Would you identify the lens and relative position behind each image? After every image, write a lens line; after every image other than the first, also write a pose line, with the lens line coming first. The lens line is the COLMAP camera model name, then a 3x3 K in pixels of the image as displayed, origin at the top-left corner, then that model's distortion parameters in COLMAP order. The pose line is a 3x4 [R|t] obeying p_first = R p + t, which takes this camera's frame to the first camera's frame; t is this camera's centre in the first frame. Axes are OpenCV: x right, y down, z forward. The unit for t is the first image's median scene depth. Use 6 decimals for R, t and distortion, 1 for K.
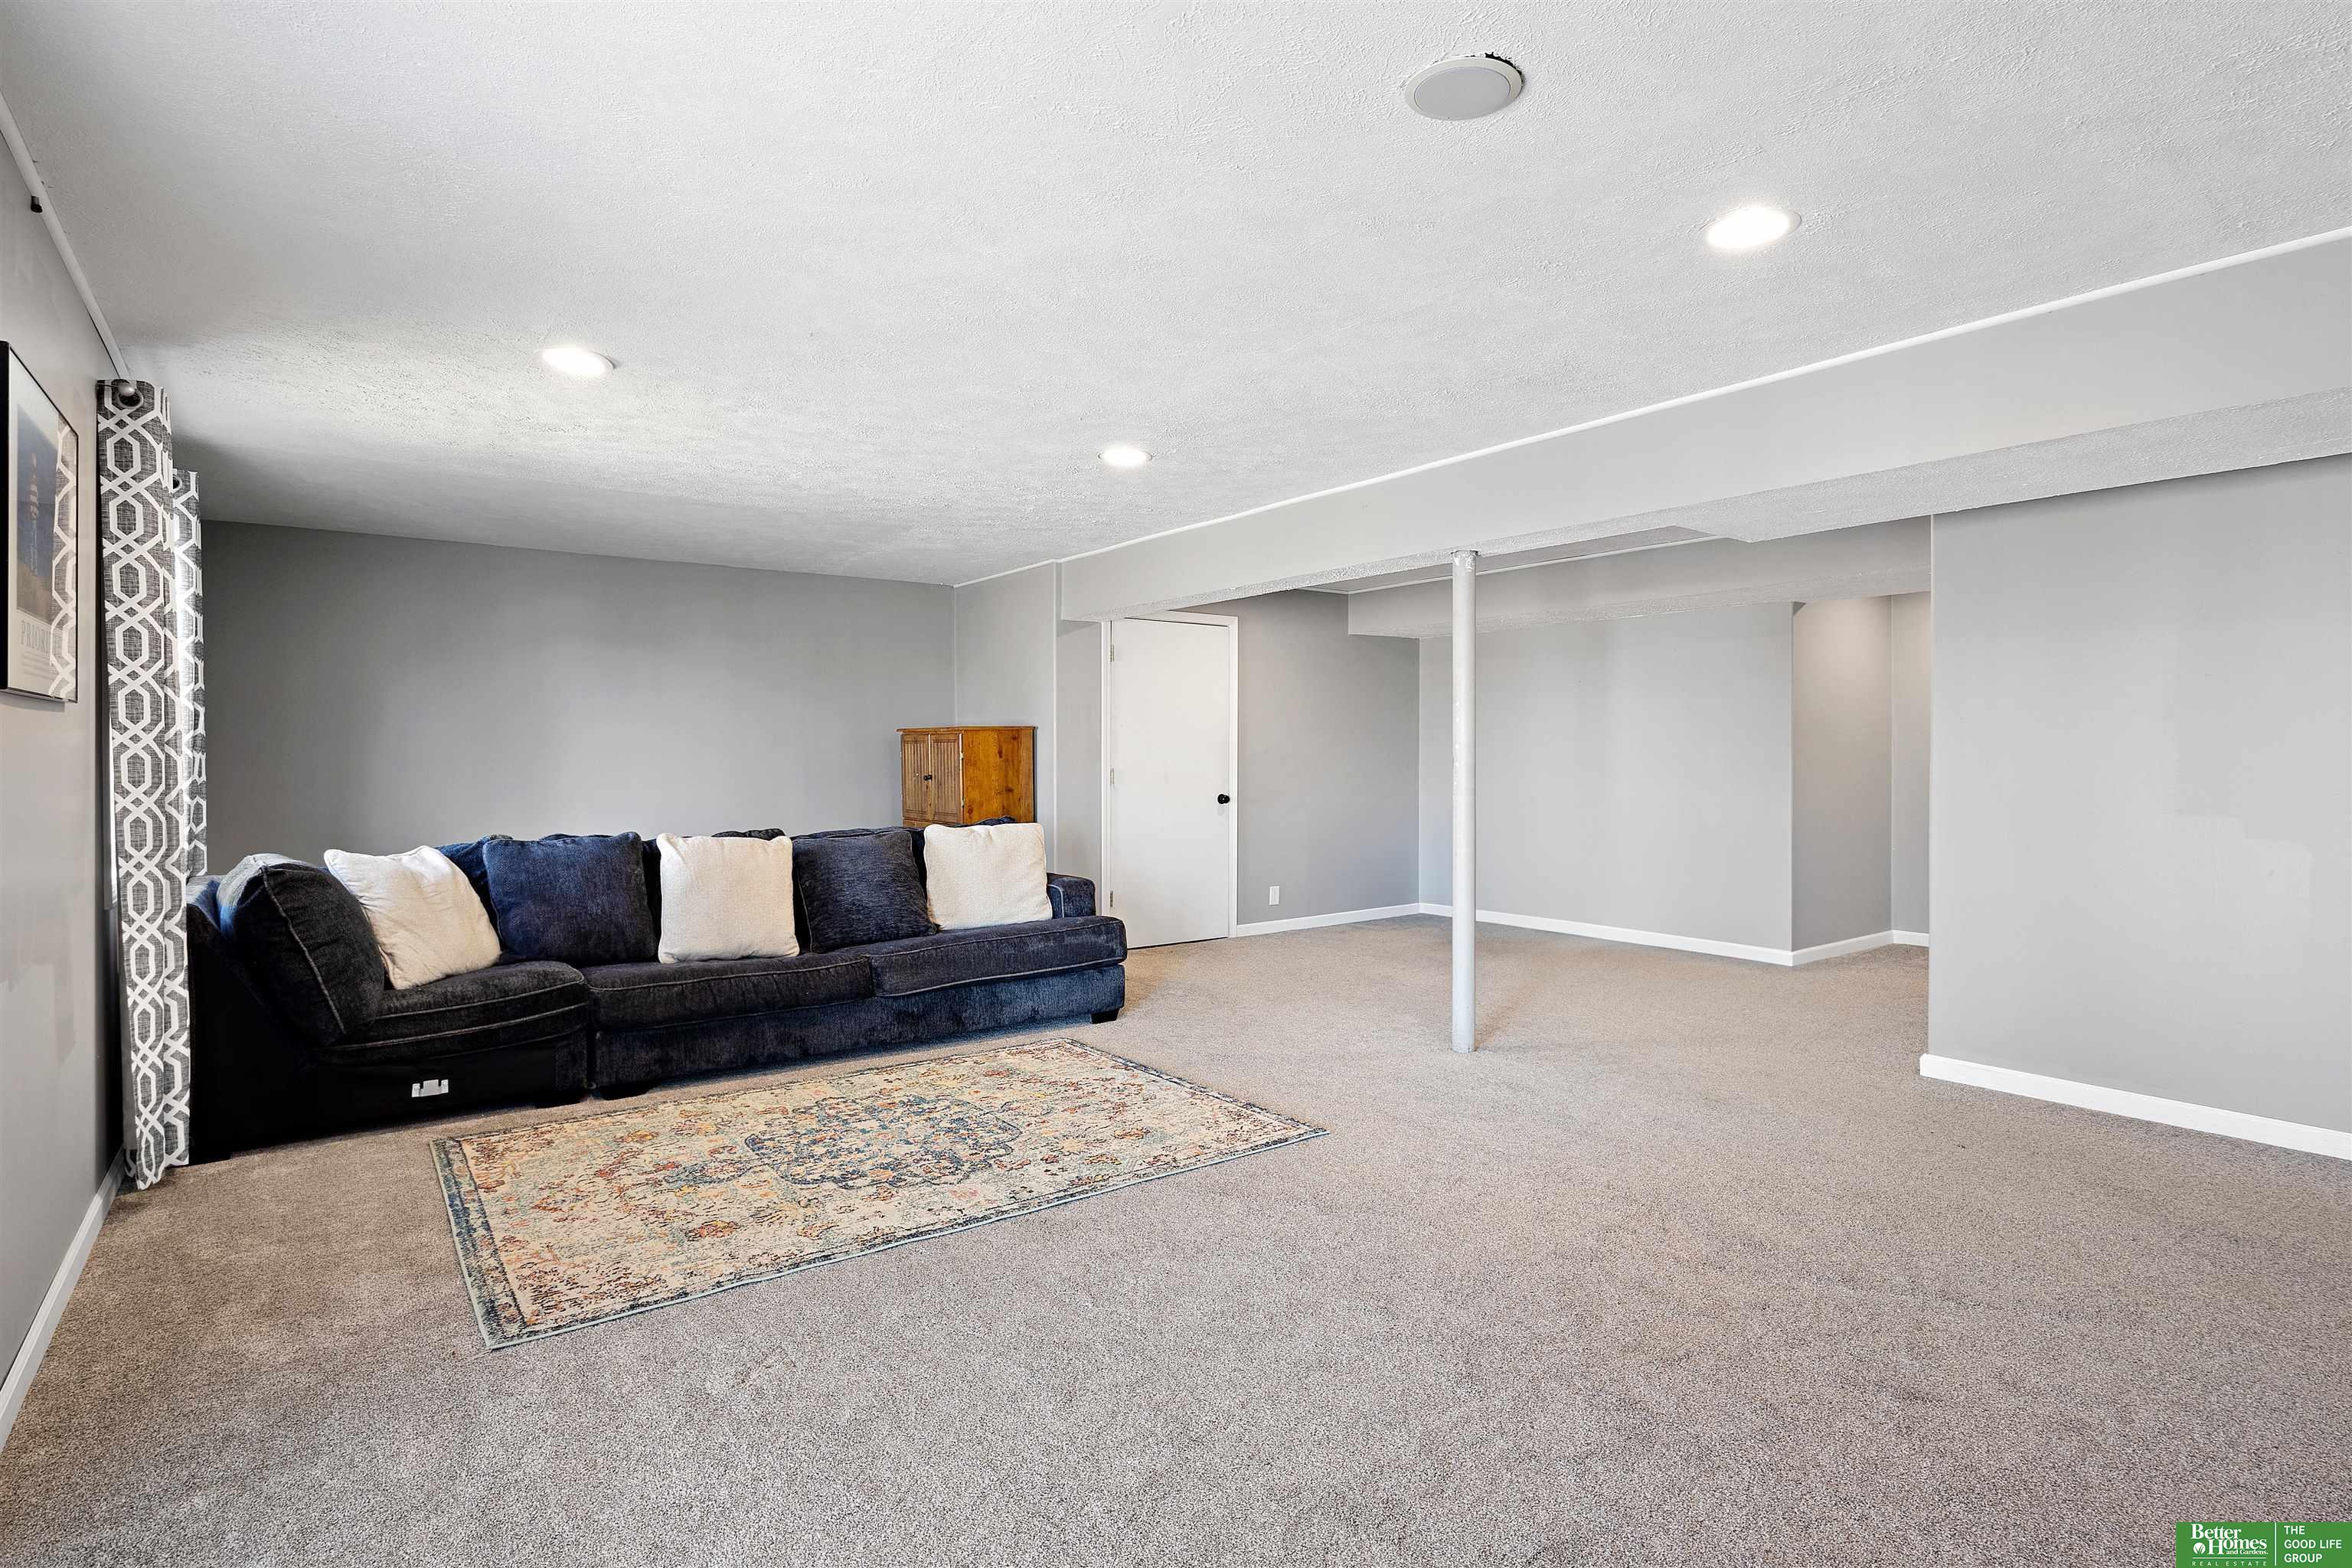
lens RADIAL K [[1172.7, 0, 1169.5], [0, 1172.7, 769.4], [0, 0, 1]] dist [-0.007027, -0.000701]
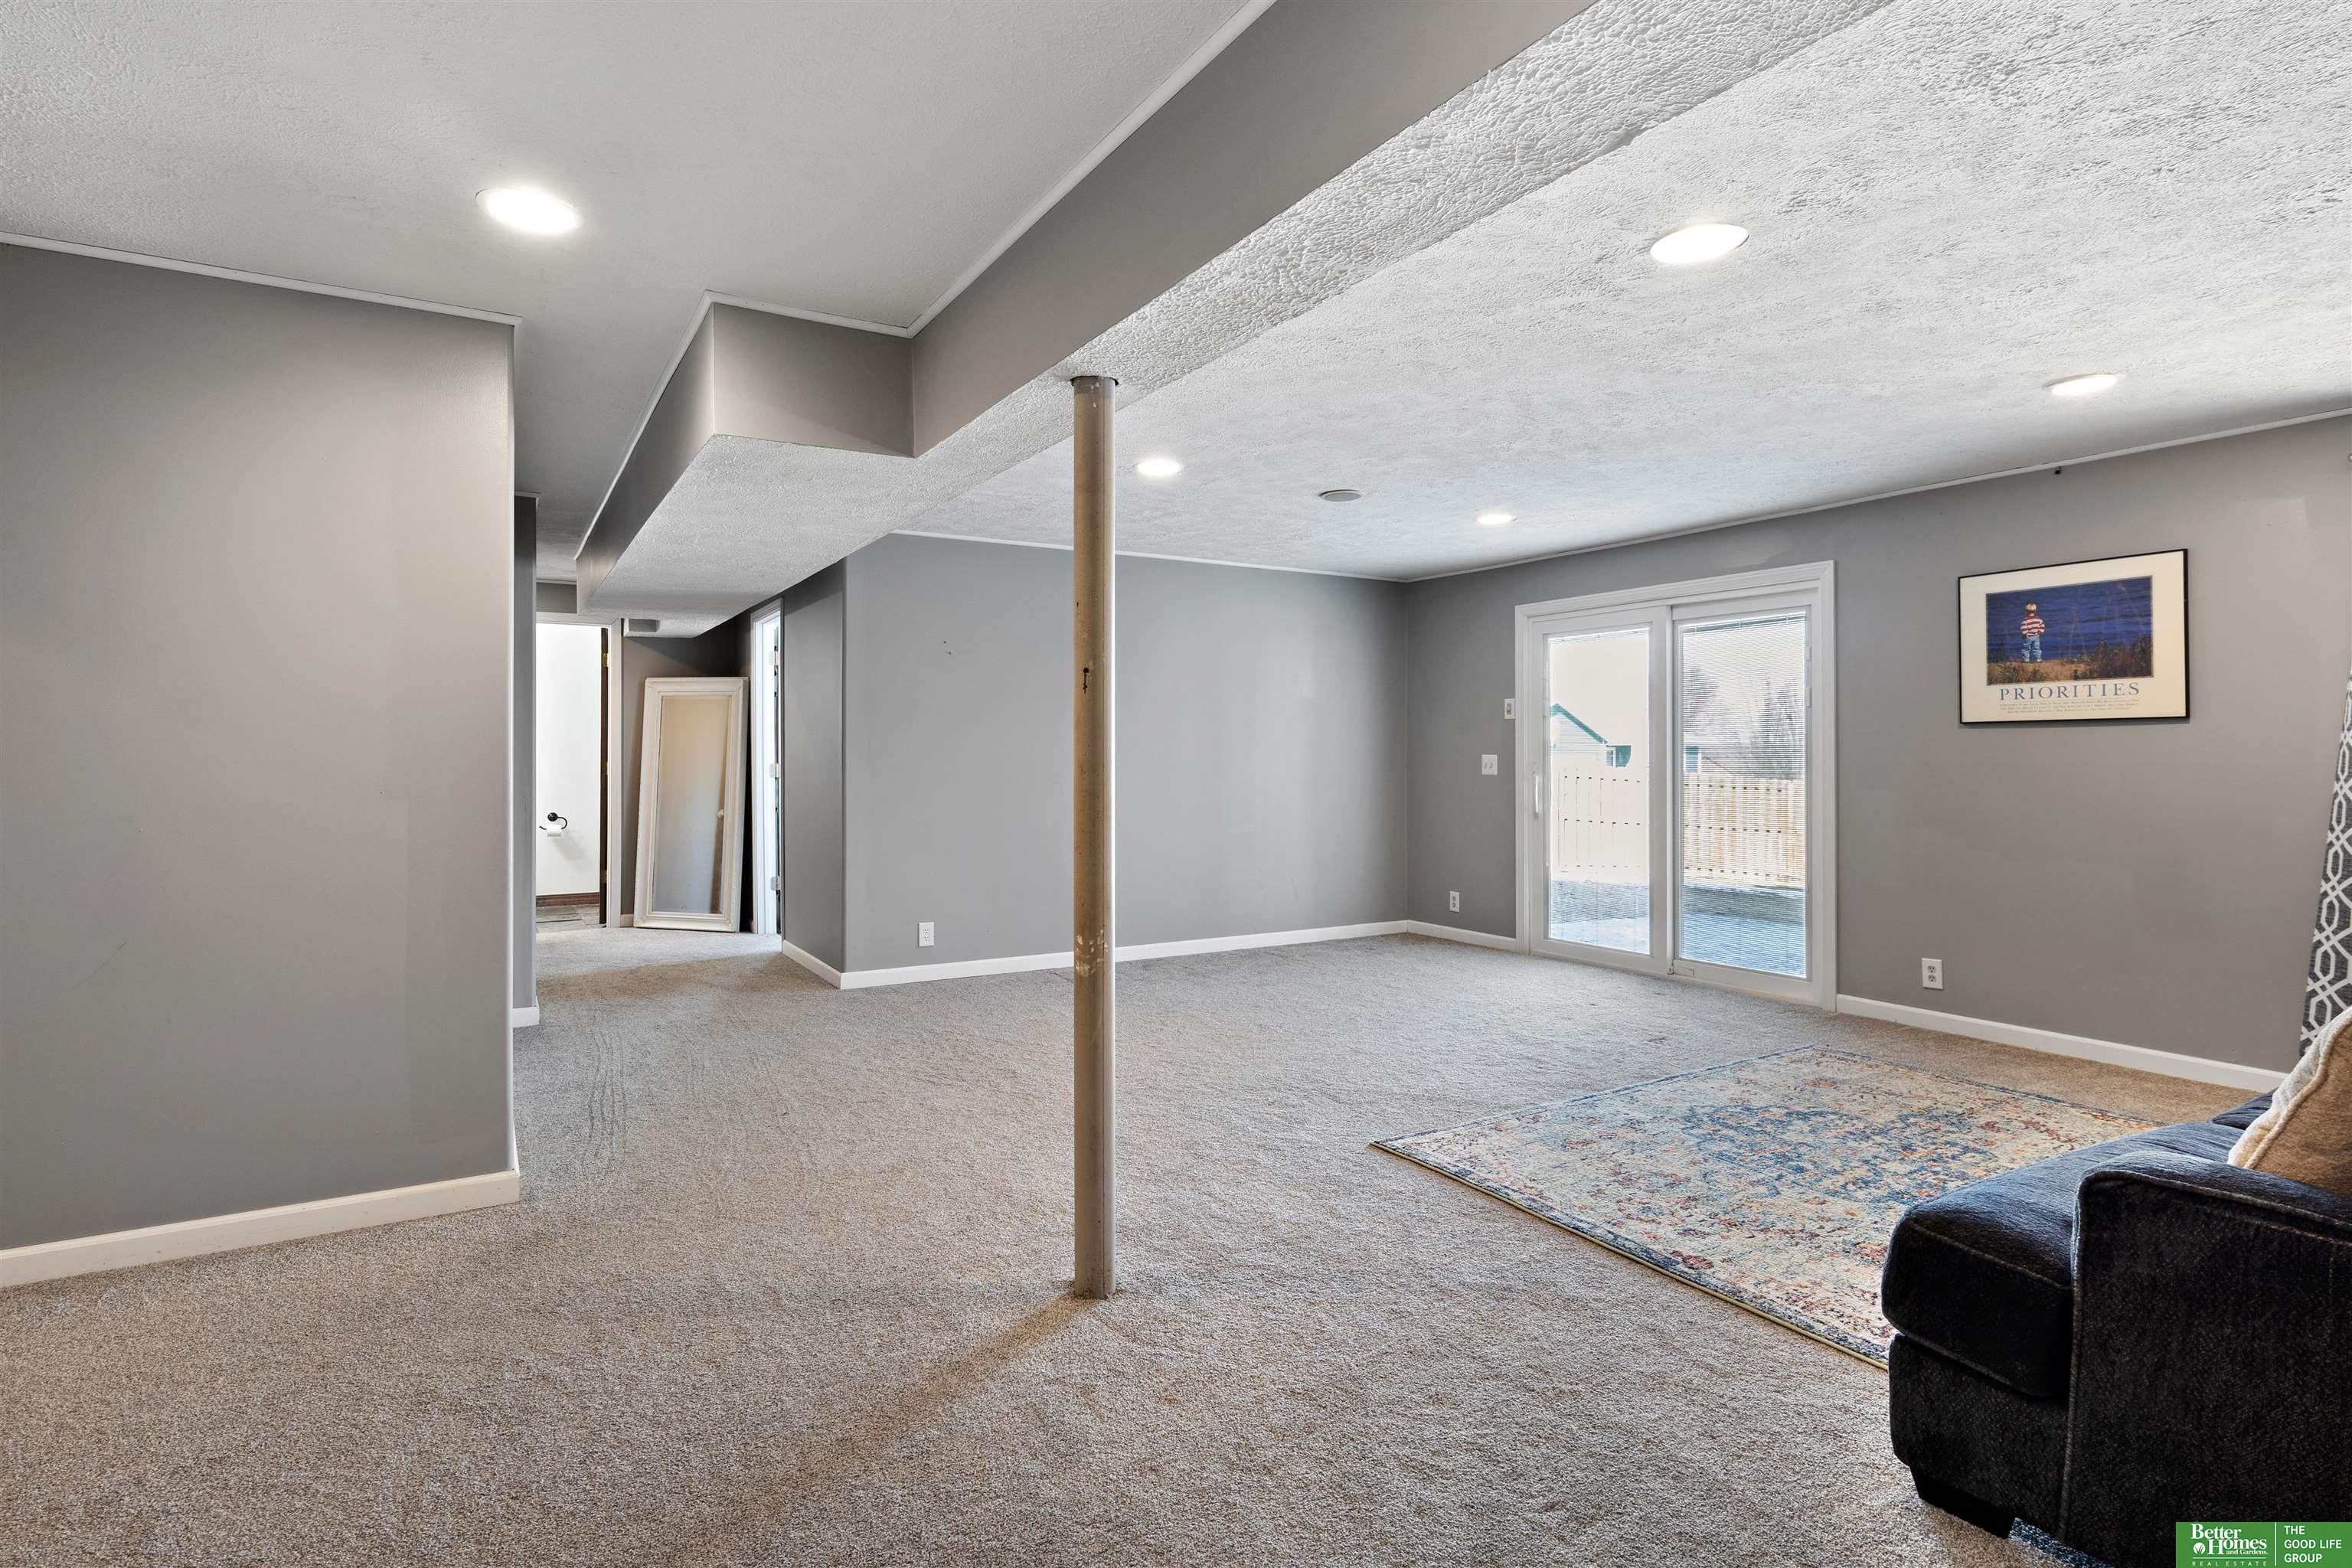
lens RADIAL K [[1172.7, 0, 1191.6], [0, 1172.7, 765.3], [0, 0, 1]] dist [-0.007027, -0.000701]
pose [[-0.996690, 0.001431, 0.081278, 0.212748], [0.003054, 0.999798, 0.019846, -0.020675], [-0.081234, 0.020029, -0.996494, 2.040663]]
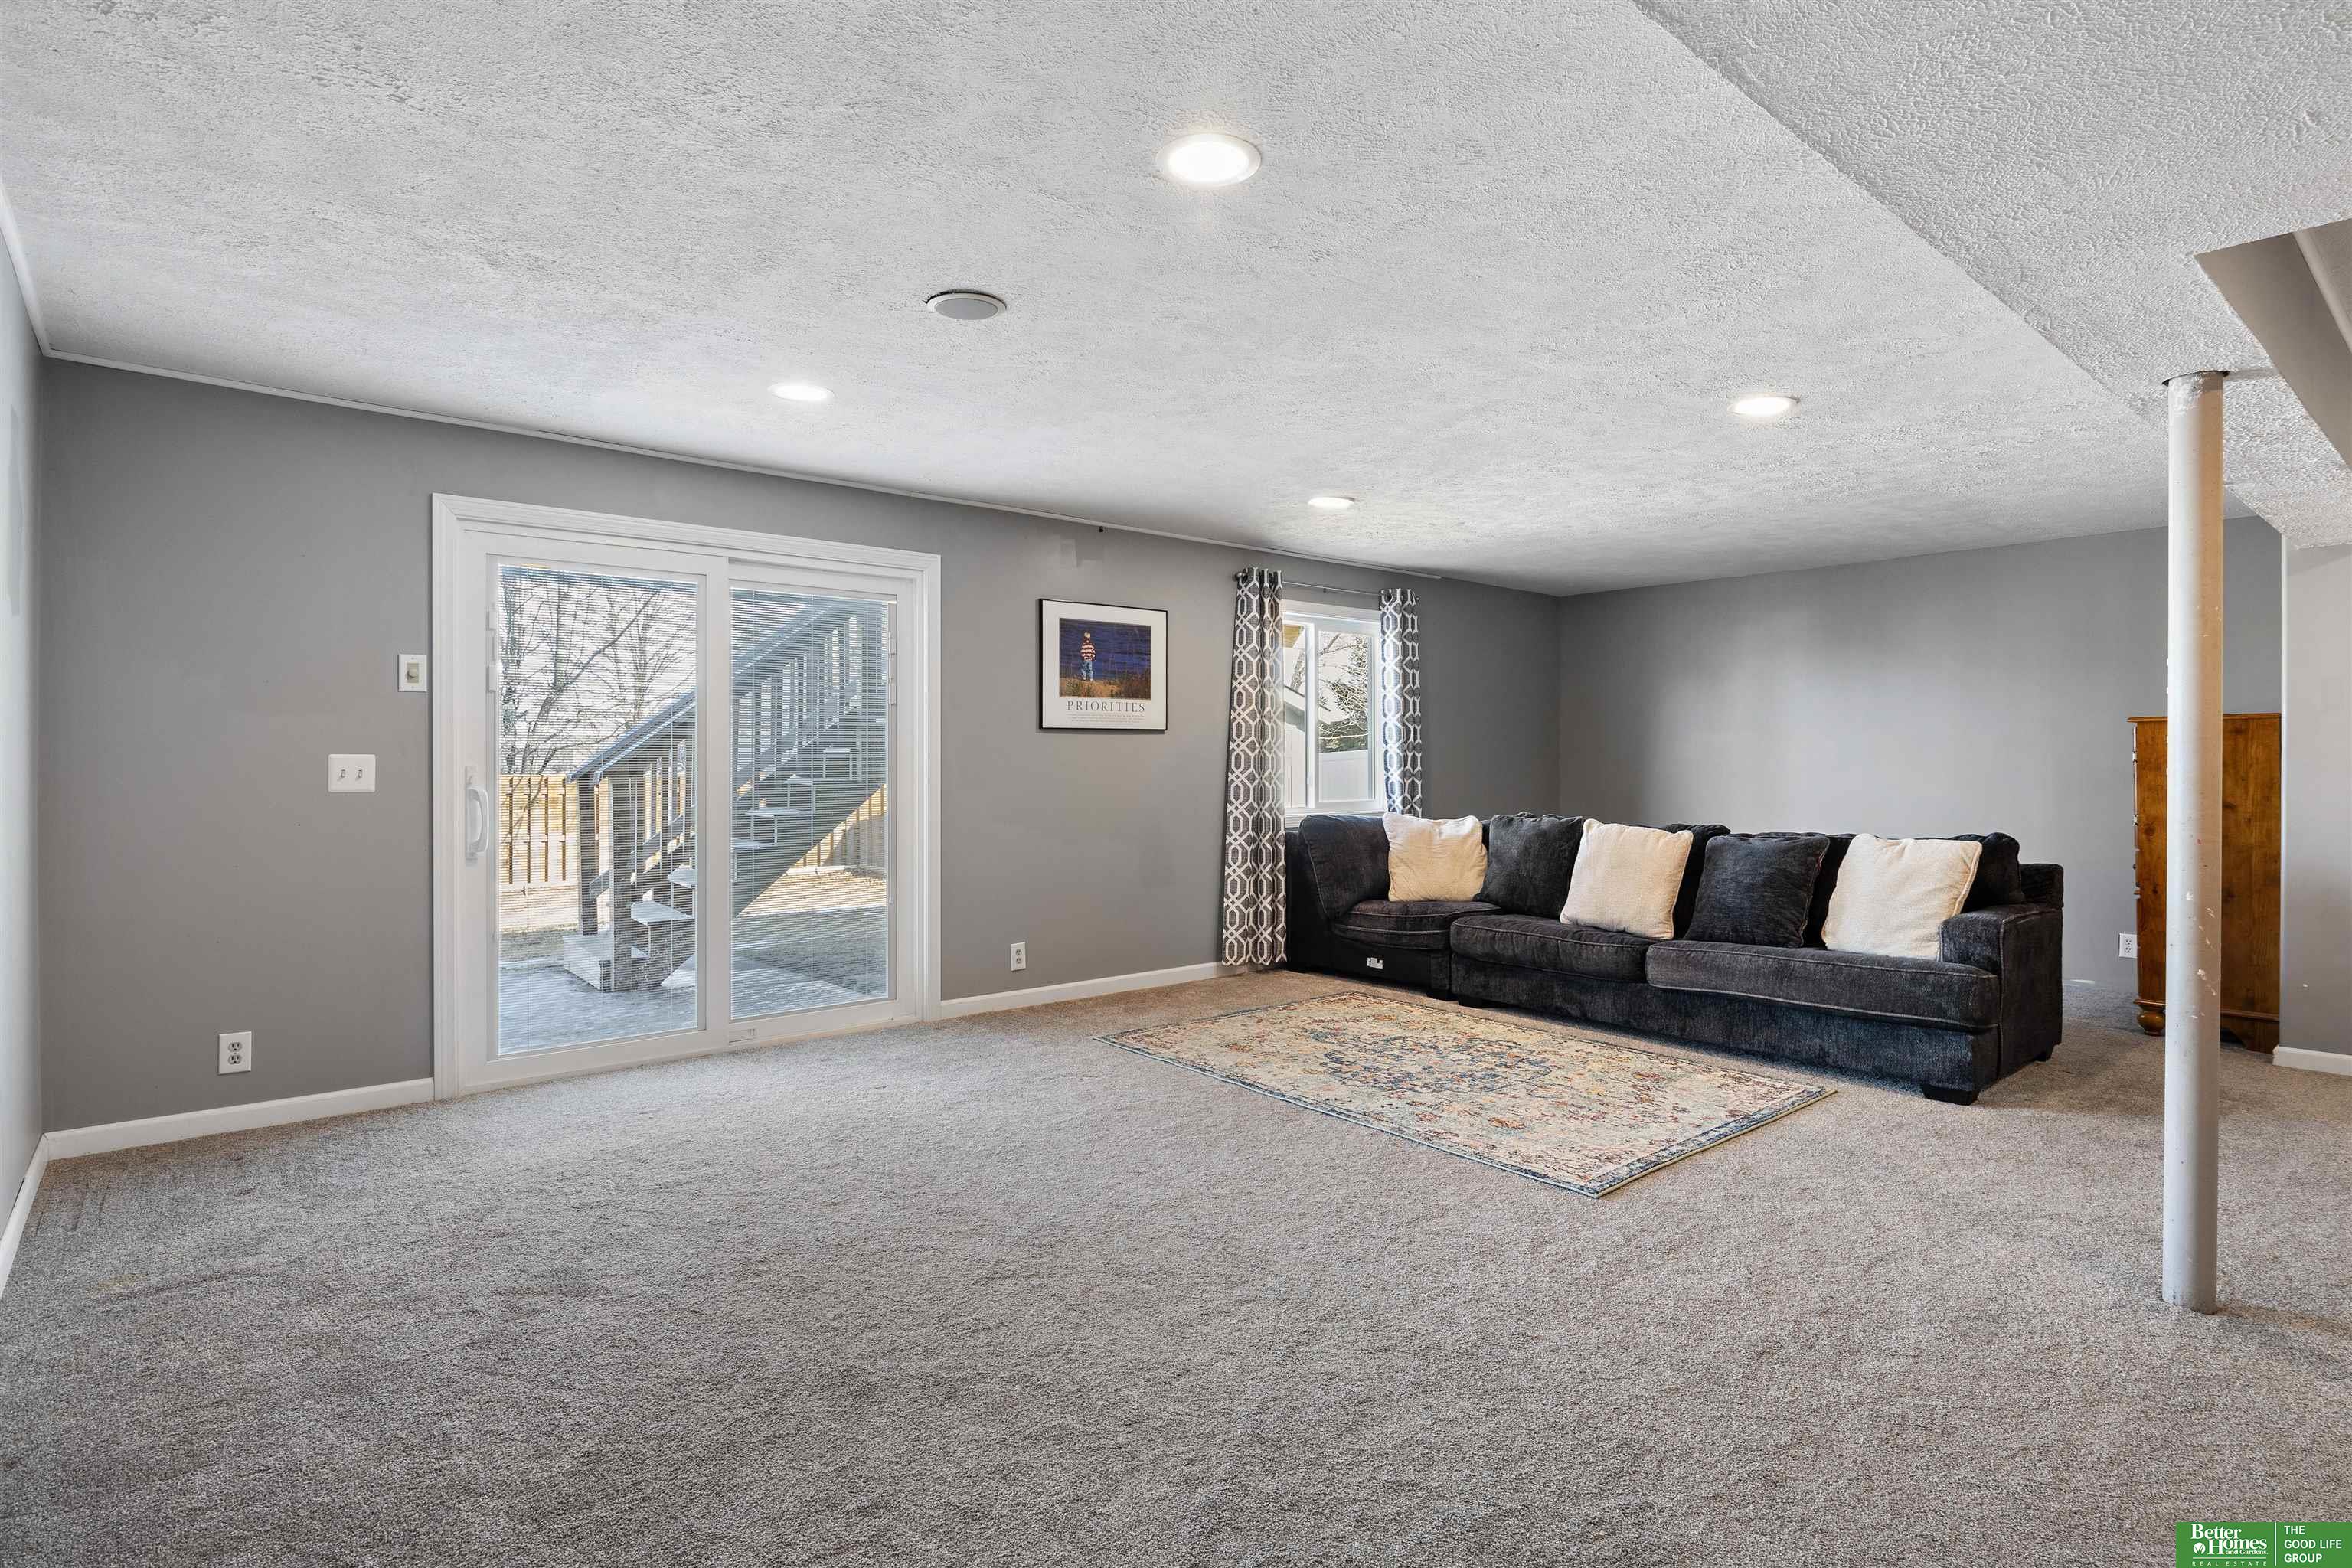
lens RADIAL K [[1172.7, 0, 1178.4], [0, 1172.7, 766.9], [0, 0, 1]] dist [-0.007027, -0.000701]
pose [[0.067841, 0.010644, -0.997639, 0.995955], [-0.013714, 0.999859, 0.009735, -0.006315], [0.997602, 0.013021, 0.067977, 0.661175]]
